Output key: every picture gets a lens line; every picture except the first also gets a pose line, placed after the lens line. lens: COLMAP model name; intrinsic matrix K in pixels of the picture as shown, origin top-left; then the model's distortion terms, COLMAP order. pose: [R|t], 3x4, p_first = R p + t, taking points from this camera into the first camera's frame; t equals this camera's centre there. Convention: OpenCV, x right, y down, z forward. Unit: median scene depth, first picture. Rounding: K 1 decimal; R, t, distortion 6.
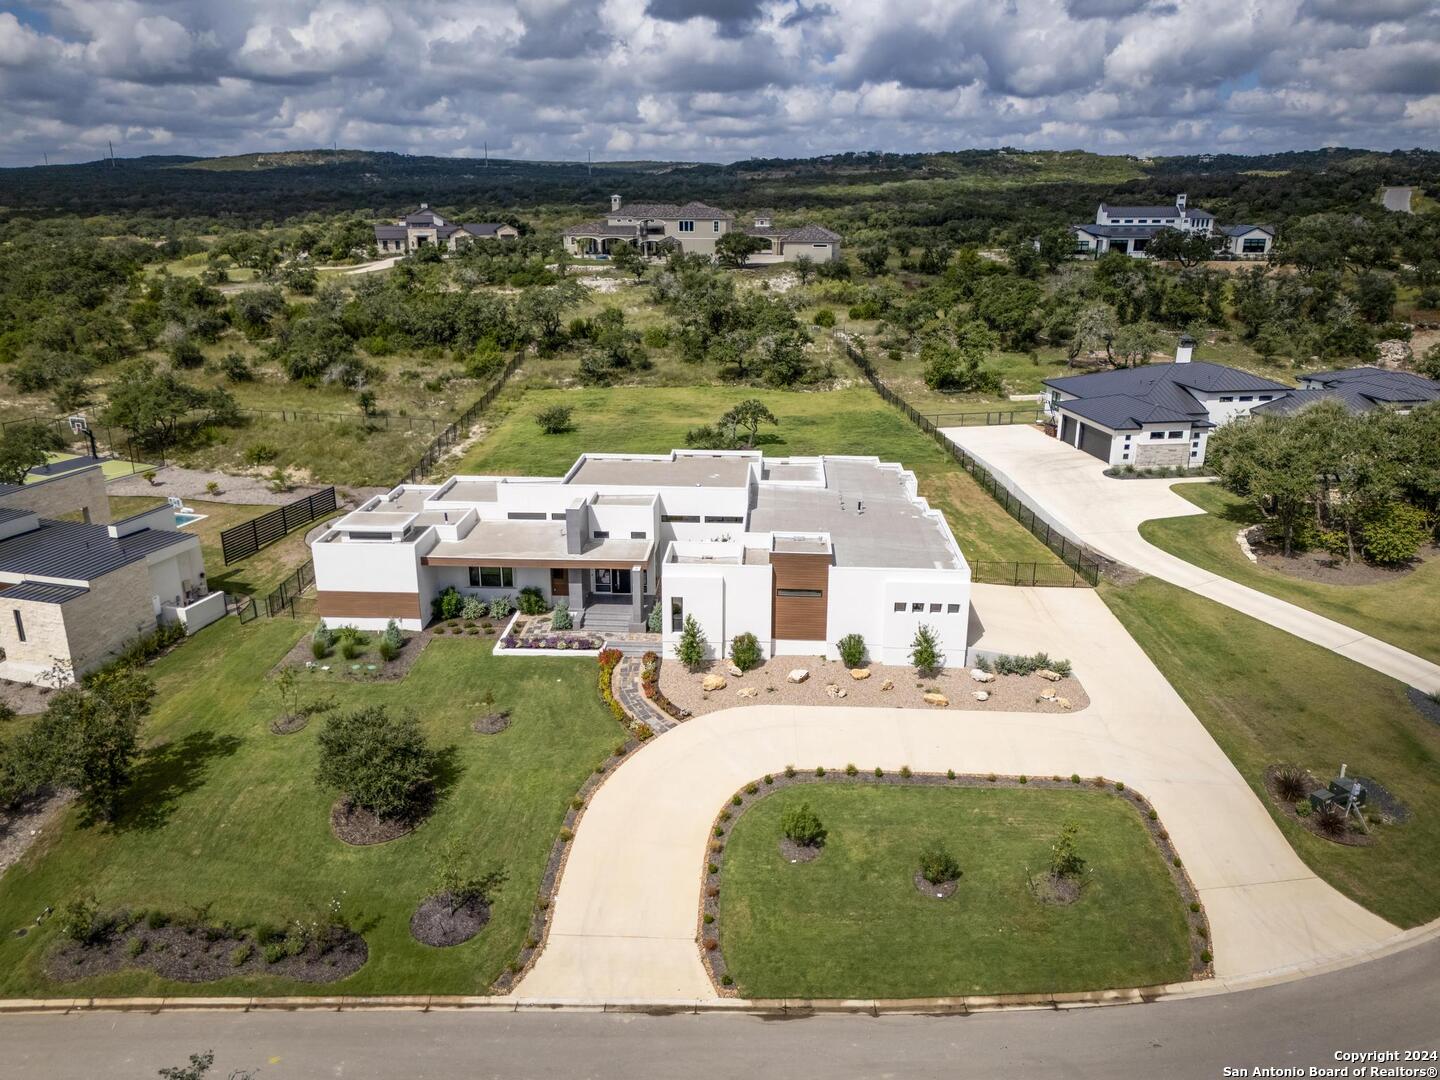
lens RADIAL K [[1070.7, 0, 719.5], [0, 1070.7, 532.6], [0, 0, 1]] dist [0.059451, -0.043601]
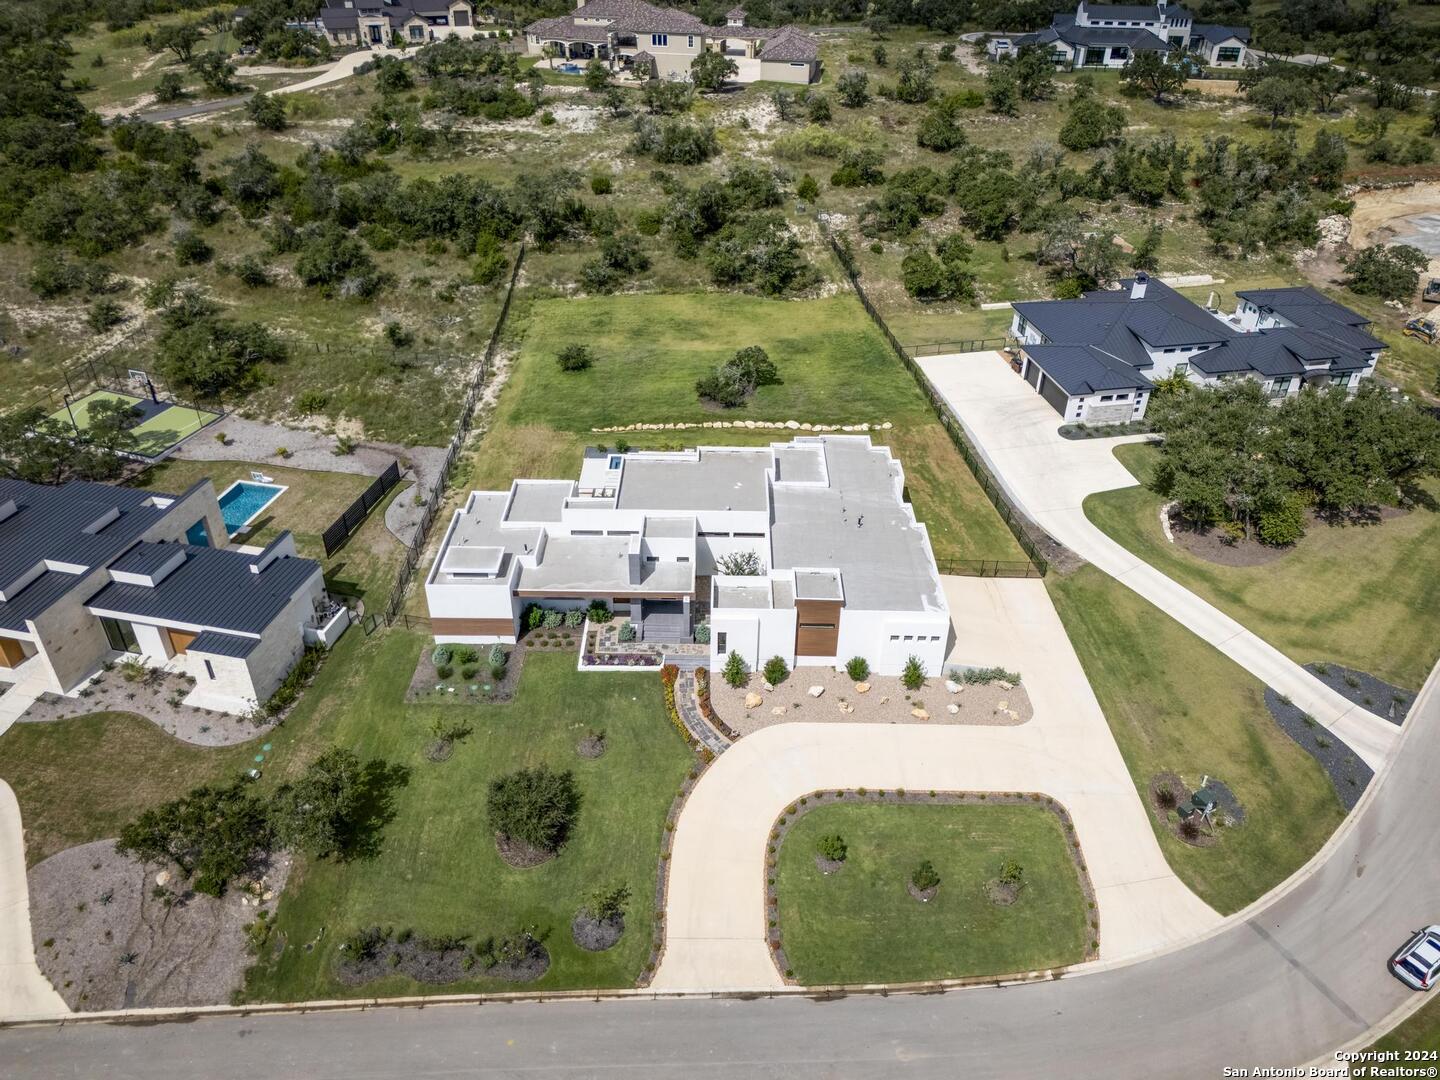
lens RADIAL K [[1070.7, 0, 719.1], [0, 1070.7, 537.5], [0, 0, 1]] dist [0.059451, -0.043601]
pose [[0.998753, -0.021304, 0.045151, -0.091782], [0.007822, 0.959987, 0.279935, -0.377569], [-0.049309, -0.279232, 0.958957, -0.184965]]
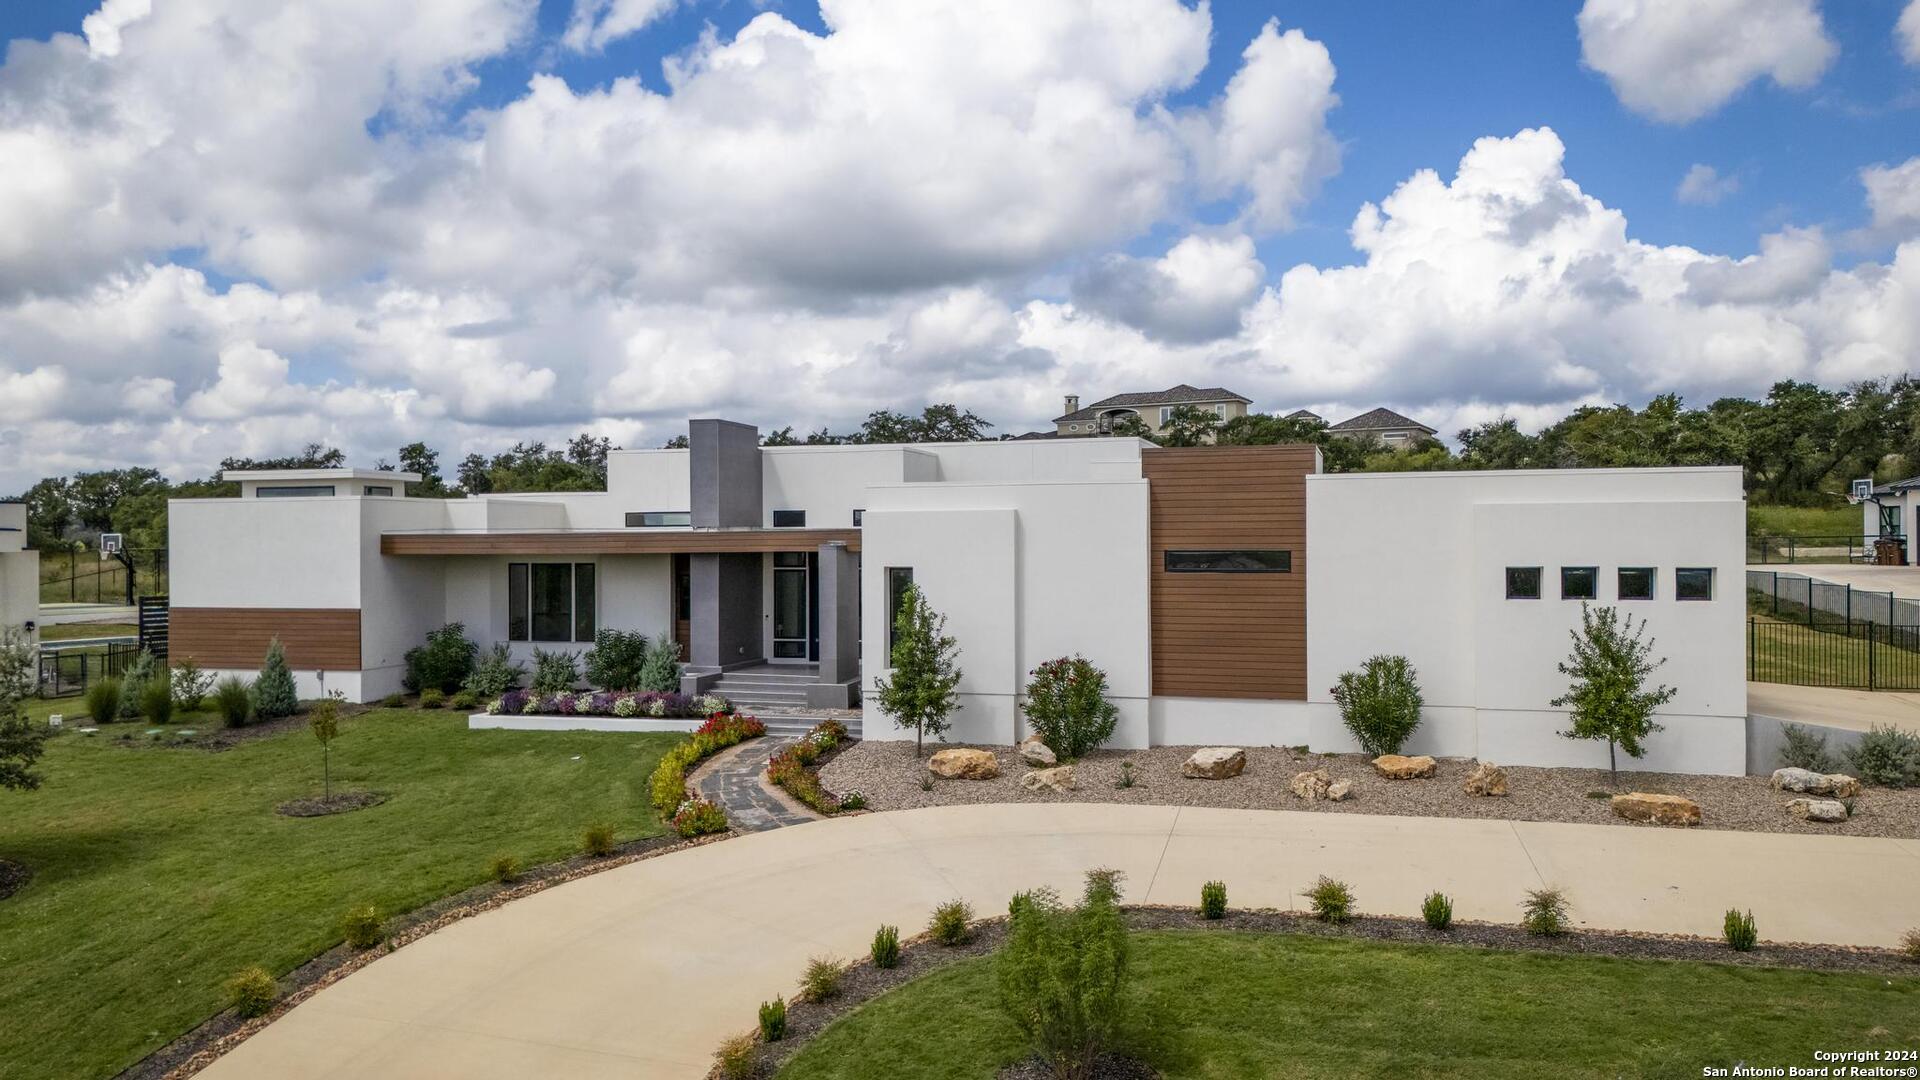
lens RADIAL K [[1527.2, 0, 907.0], [0, 1527.2, 557.0], [0, 0, 1]] dist [0.043859, -0.010867]
pose [[0.971903, -0.002258, -0.235372, 0.084725], [-0.067499, 0.955284, -0.287882, 0.198155], [0.225497, 0.295681, 0.928291, 0.452904]]
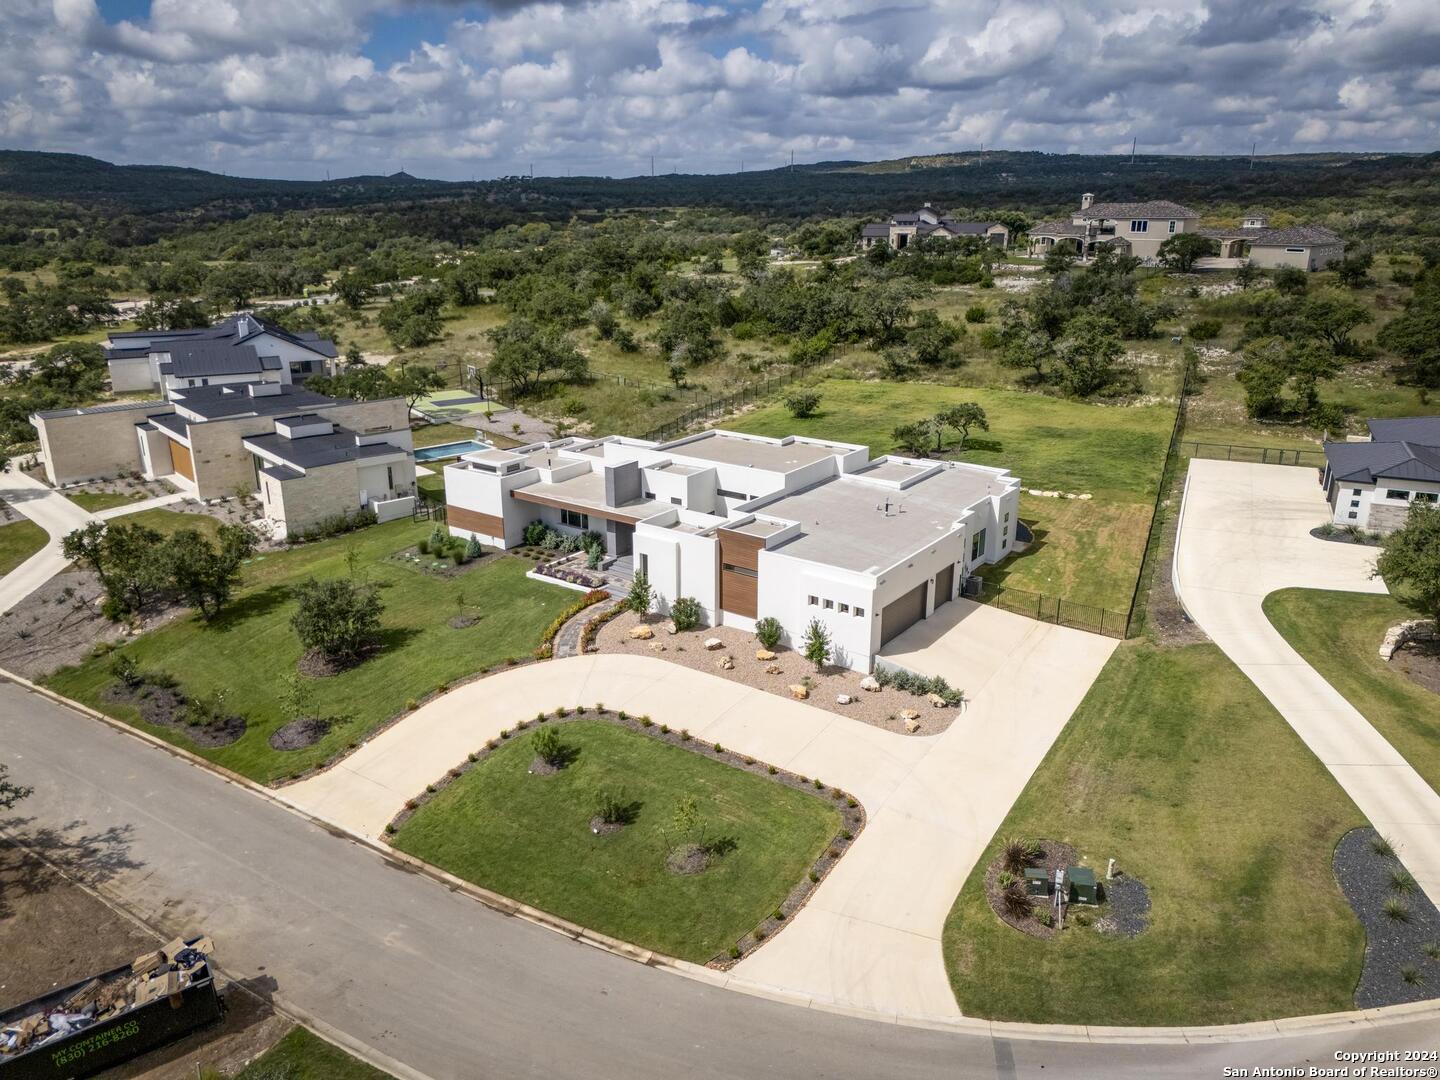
lens RADIAL K [[1070.7, 0, 712.7], [0, 1070.7, 537.0], [0, 0, 1]] dist [0.059451, -0.043601]
pose [[0.841443, 0.165260, -0.514453, 0.547746], [-0.163341, 0.985334, 0.049363, -0.022015], [0.515066, 0.042495, 0.856096, 0.073052]]
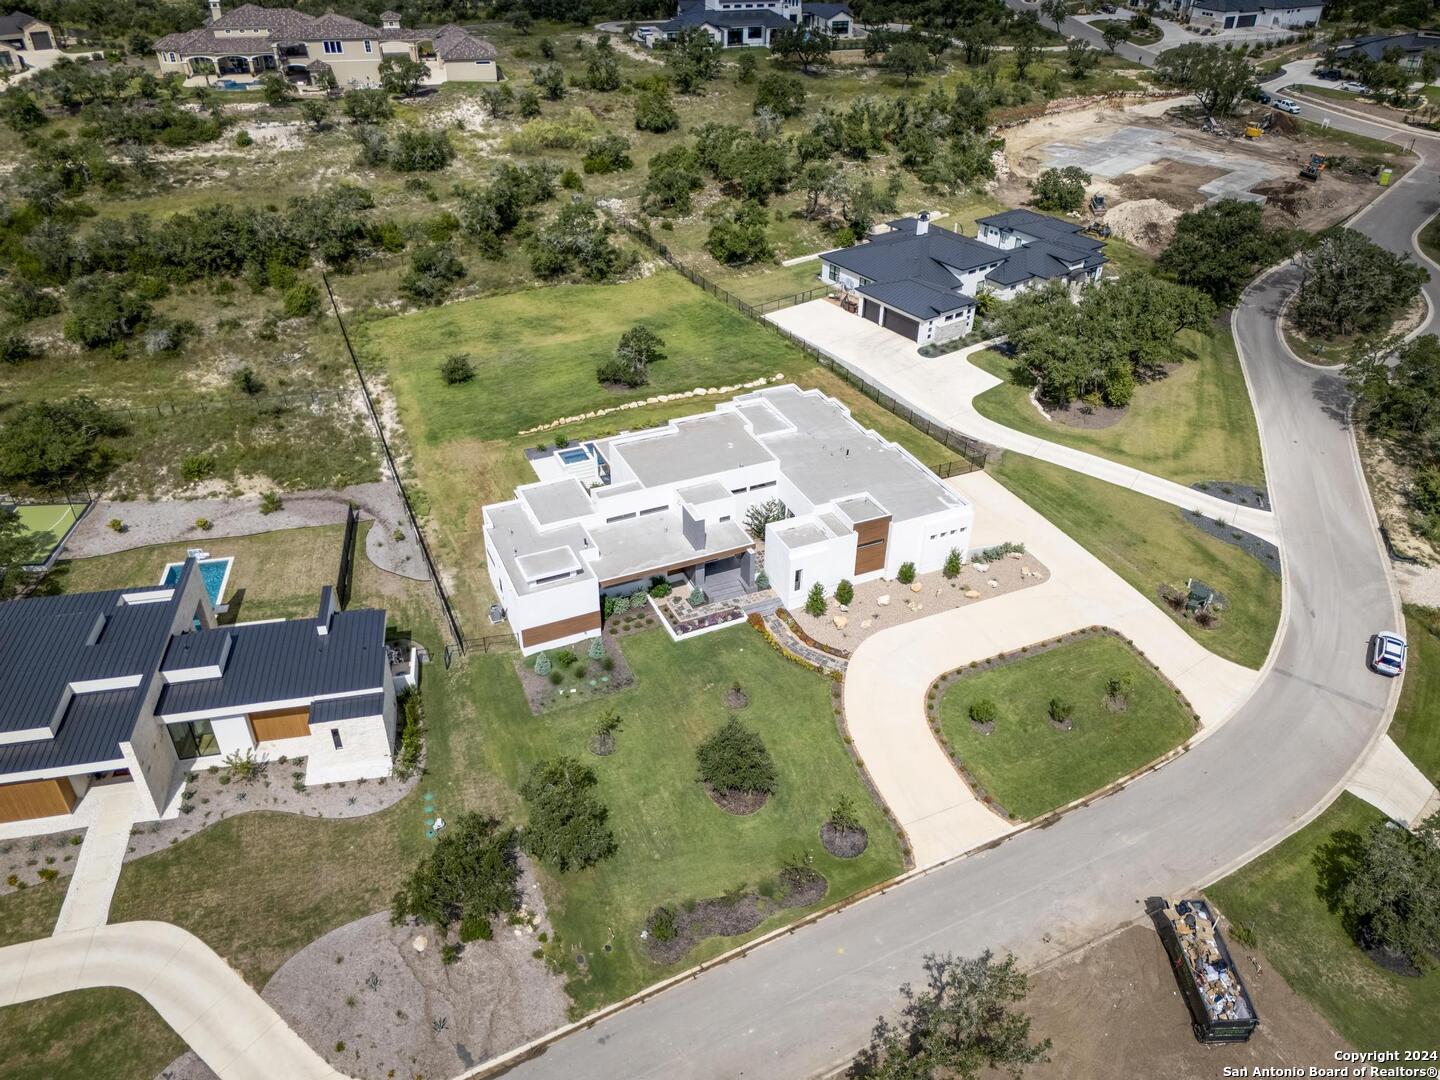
lens RADIAL K [[1070.7, 0, 718.9], [0, 1070.7, 536.6], [0, 0, 1]] dist [0.059451, -0.043601]
pose [[0.885112, -0.251932, 0.391288, -0.619150], [0.132278, 0.942312, 0.307492, -0.392474], [-0.446182, -0.220406, 0.867377, -0.145982]]
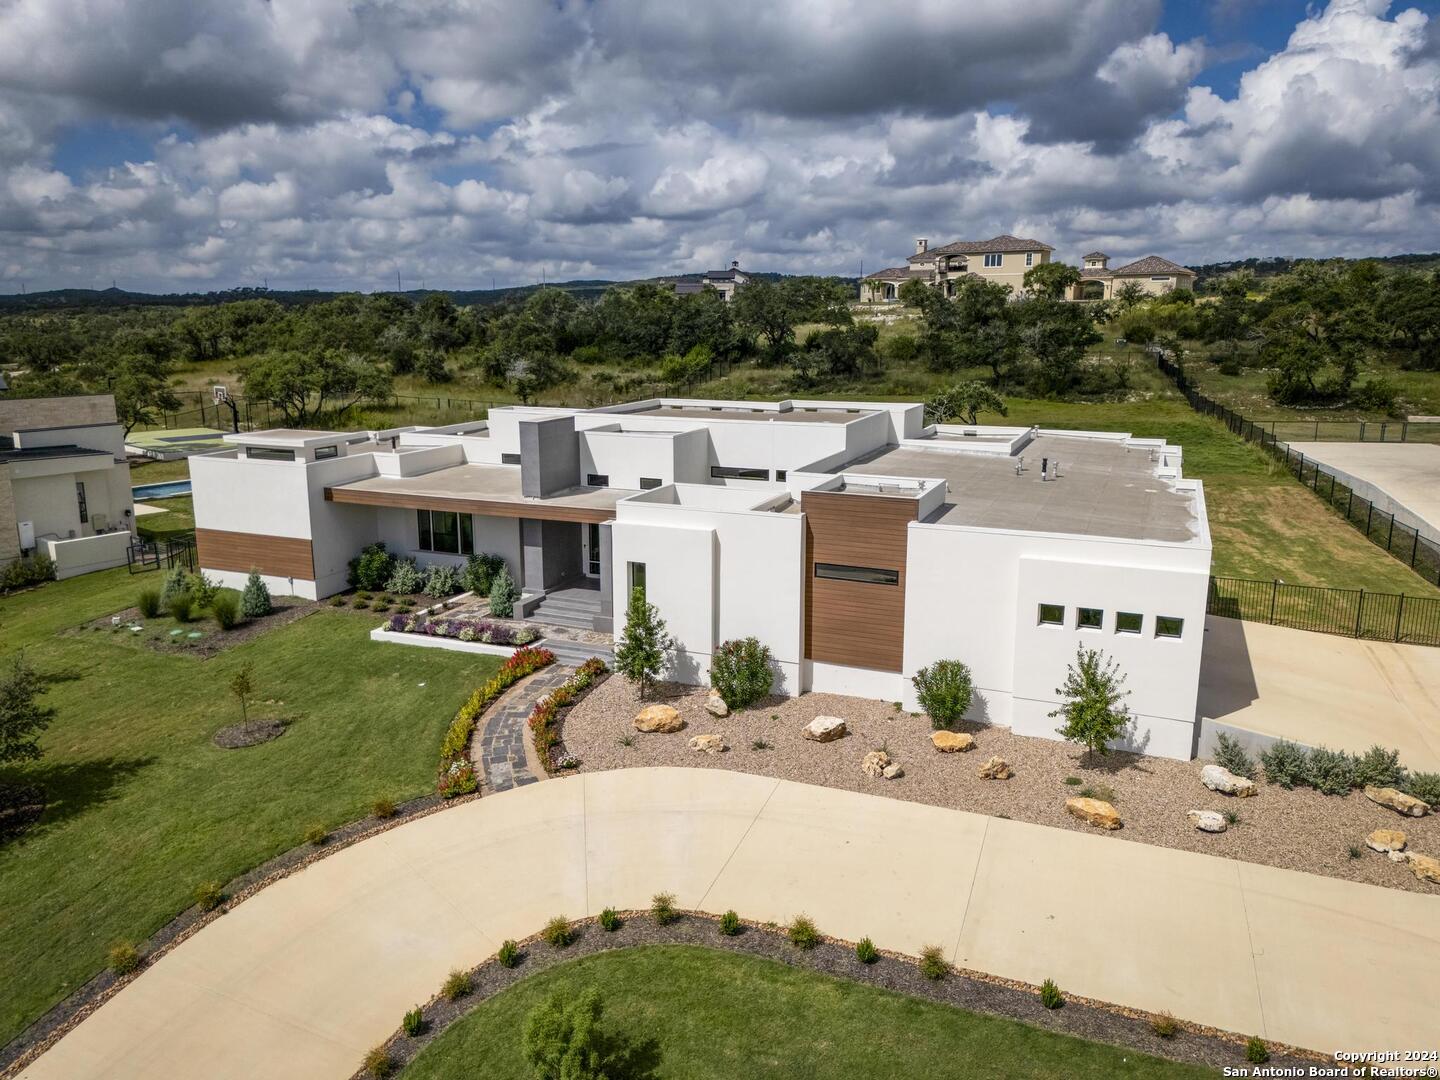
lens RADIAL K [[1070.7, 0, 718.9], [0, 1070.7, 541.0], [0, 0, 1]] dist [0.059451, -0.043601]
pose [[0.943851, 0.070229, -0.322822, 0.166272], [-0.101683, 0.991464, -0.081605, 0.083570], [0.314336, 0.109848, 0.942935, 0.448392]]
